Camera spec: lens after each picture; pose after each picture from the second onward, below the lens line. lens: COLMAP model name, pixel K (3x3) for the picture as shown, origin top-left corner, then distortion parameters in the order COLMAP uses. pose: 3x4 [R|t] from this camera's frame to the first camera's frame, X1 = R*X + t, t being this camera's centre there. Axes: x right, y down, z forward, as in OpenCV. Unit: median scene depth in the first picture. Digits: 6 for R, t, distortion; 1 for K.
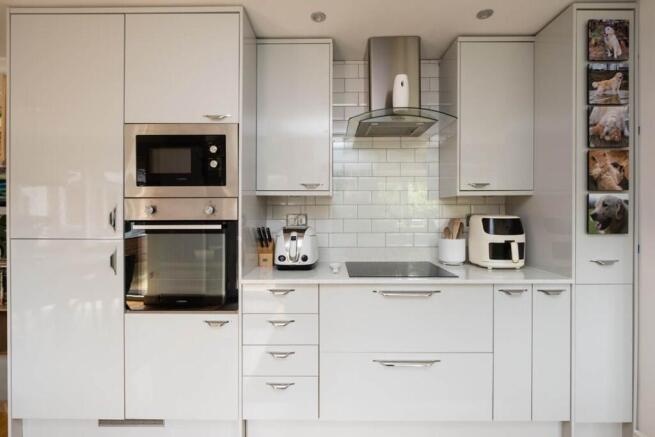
lens RADIAL K [[287.6, 0, 330.4], [0, 287.6, 213.8], [0, 0, 1]] dist [-0.001097, -0.000010]
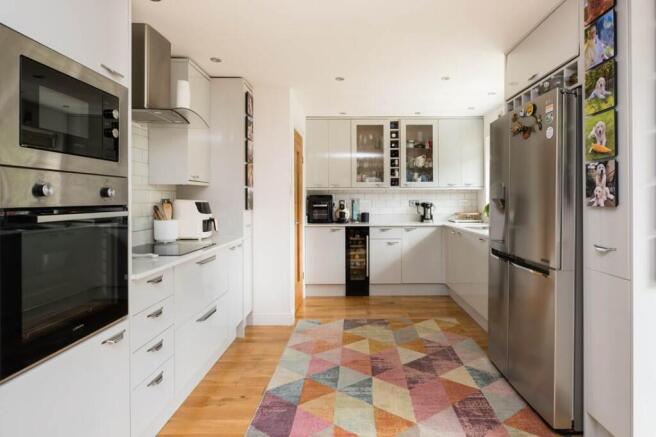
lens RADIAL K [[380.8, 0, 313.4], [0, 380.8, 200.7], [0, 0, 1]] dist [0.000011, 0.001080]
pose [[0.083790, 0.000477, 0.996483, -1.373588], [0.000021, 1.000000, -0.000480, 0.010530], [-0.996483, 0.000061, 0.083790, 0.373925]]
